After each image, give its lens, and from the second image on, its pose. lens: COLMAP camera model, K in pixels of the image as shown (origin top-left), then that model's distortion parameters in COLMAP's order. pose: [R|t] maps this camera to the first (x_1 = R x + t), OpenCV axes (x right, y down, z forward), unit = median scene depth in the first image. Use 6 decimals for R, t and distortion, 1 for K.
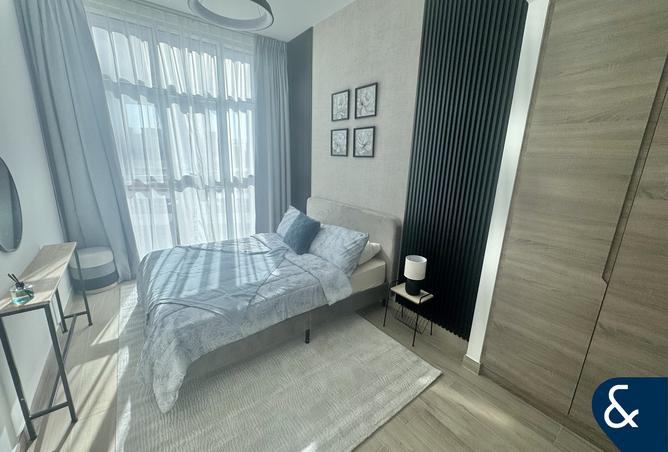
lens RADIAL K [[267.5, 0, 334.5], [0, 267.5, 222.9], [0, 0, 1]] dist [0.000272, 0.000097]
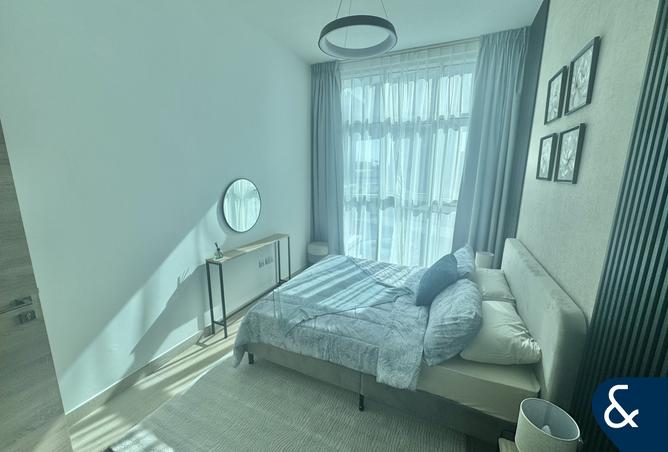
lens RADIAL K [[267.5, 0, 334.5], [0, 267.5, 222.9], [0, 0, 1]] dist [0.000272, 0.000097]
pose [[0.474324, 0.144648, -0.868385, 0.383507], [-0.205626, 0.977328, 0.050479, -0.100948], [0.855999, 0.154620, 0.493314, 0.357363]]
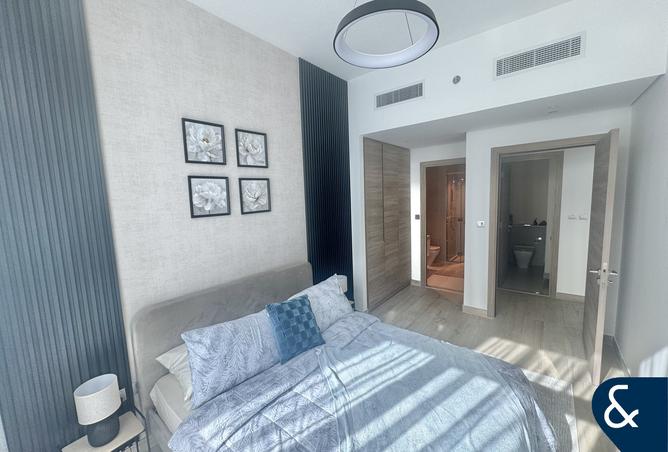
lens RADIAL K [[267.5, 0, 334.5], [0, 267.5, 222.9], [0, 0, 1]] dist [0.000272, 0.000097]
pose [[-0.234390, -0.127919, 0.963690, -0.787568], [0.263205, 0.945930, 0.189579, -0.320502], [-0.935834, 0.298083, -0.188047, 0.973305]]
